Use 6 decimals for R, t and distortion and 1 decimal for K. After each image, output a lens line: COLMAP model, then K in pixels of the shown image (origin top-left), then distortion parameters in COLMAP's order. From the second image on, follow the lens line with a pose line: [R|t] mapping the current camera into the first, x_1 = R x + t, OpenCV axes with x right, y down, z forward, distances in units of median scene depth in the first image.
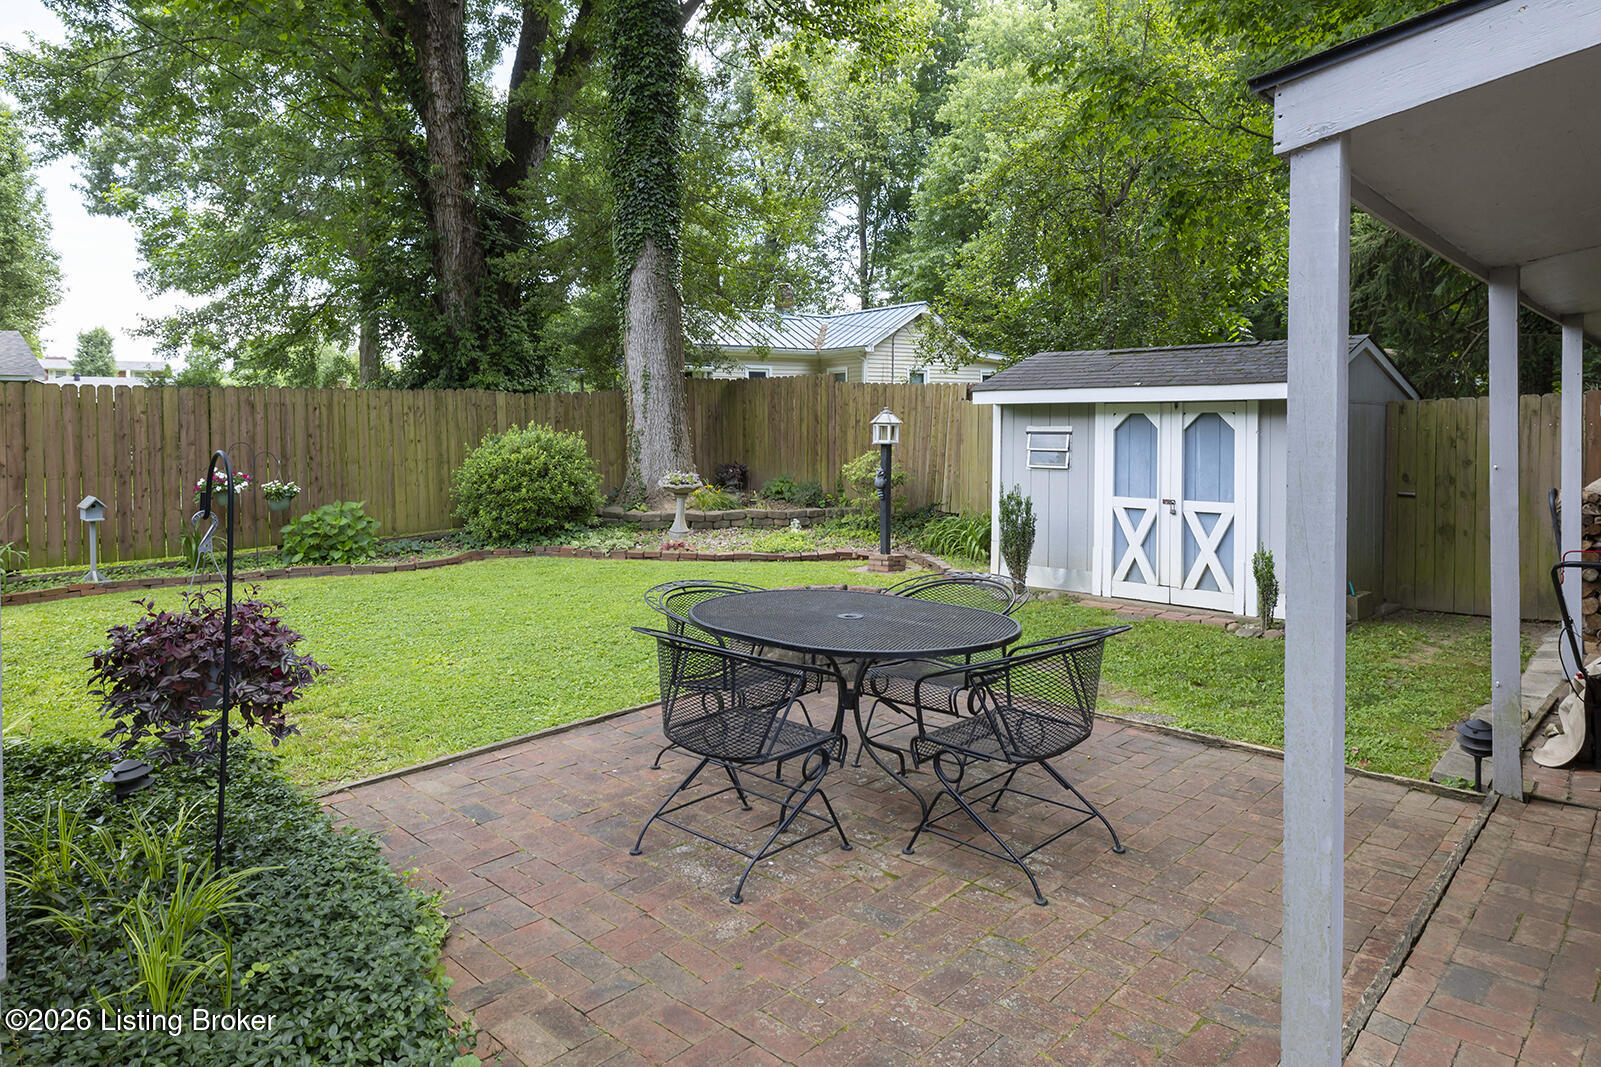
lens RADIAL K [[948.5, 0, 884.4], [0, 948.5, 529.5], [0, 0, 1]] dist [0.002614, 0.000484]
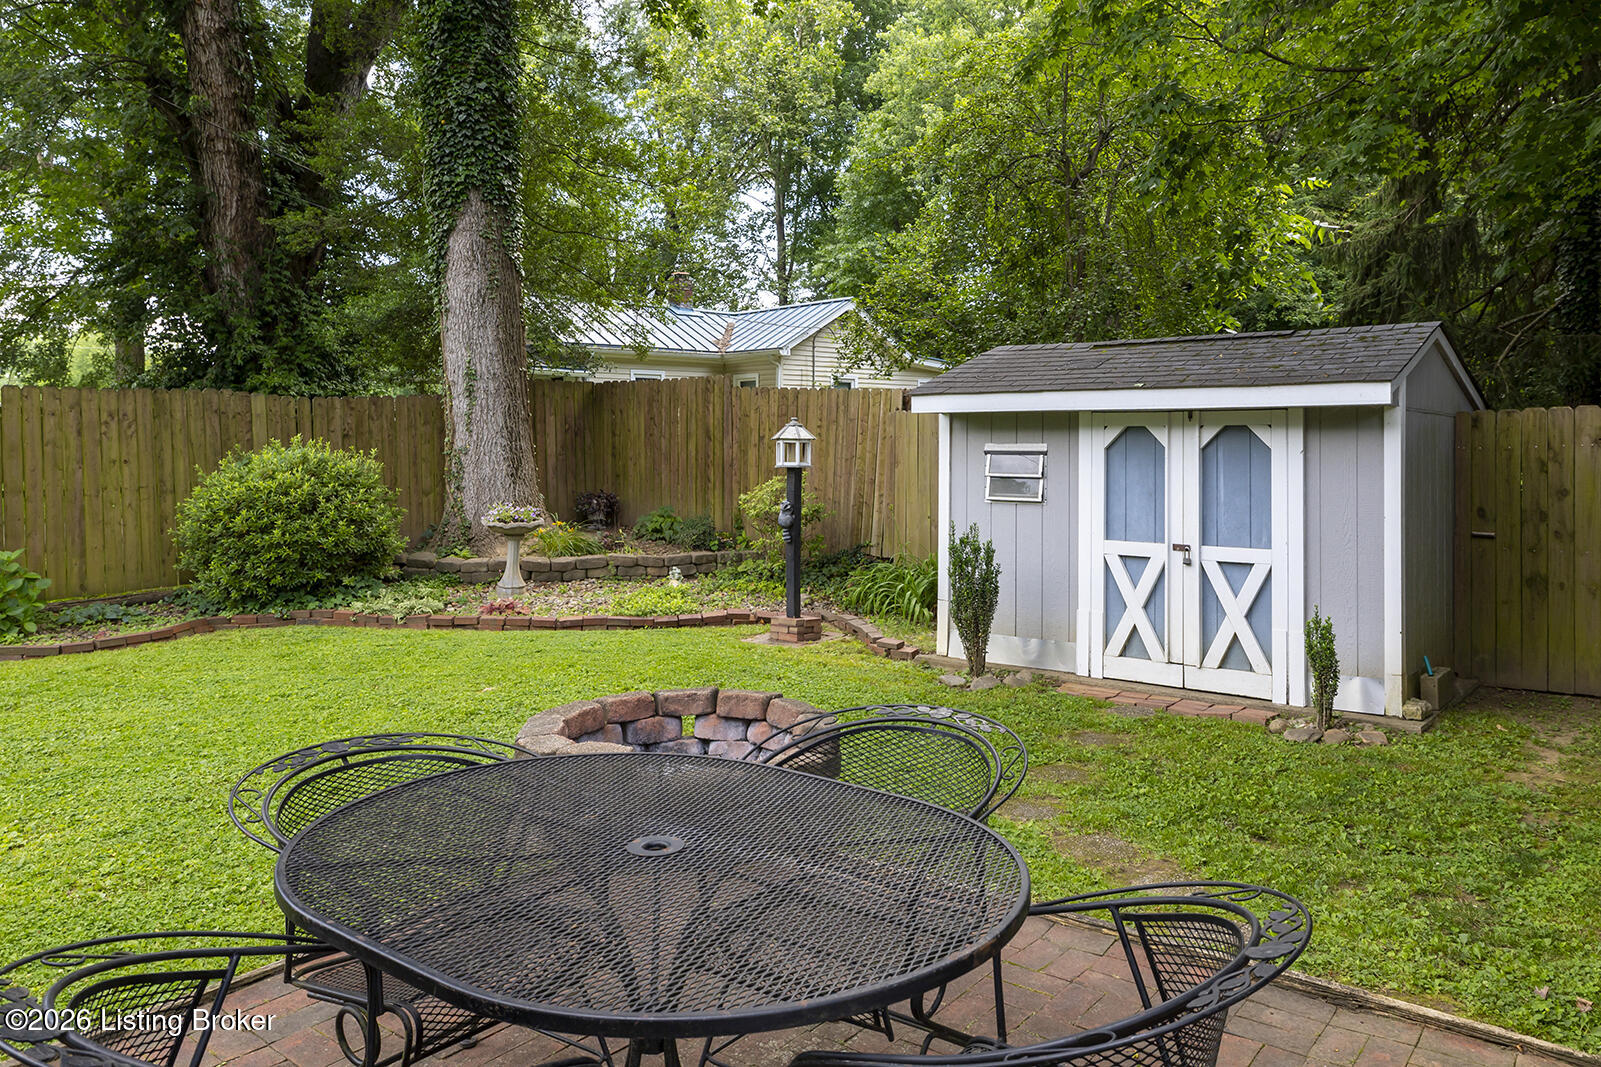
lens RADIAL K [[1087.7, 0, 910.7], [0, 1087.7, 527.4], [0, 0, 1]] dist [0.022148, 0.000659]
pose [[0.995602, -0.003971, 0.093604, 0.011054], [0.007136, 0.999413, -0.033509, -0.012804], [-0.093416, 0.034029, 0.995045, 0.132725]]
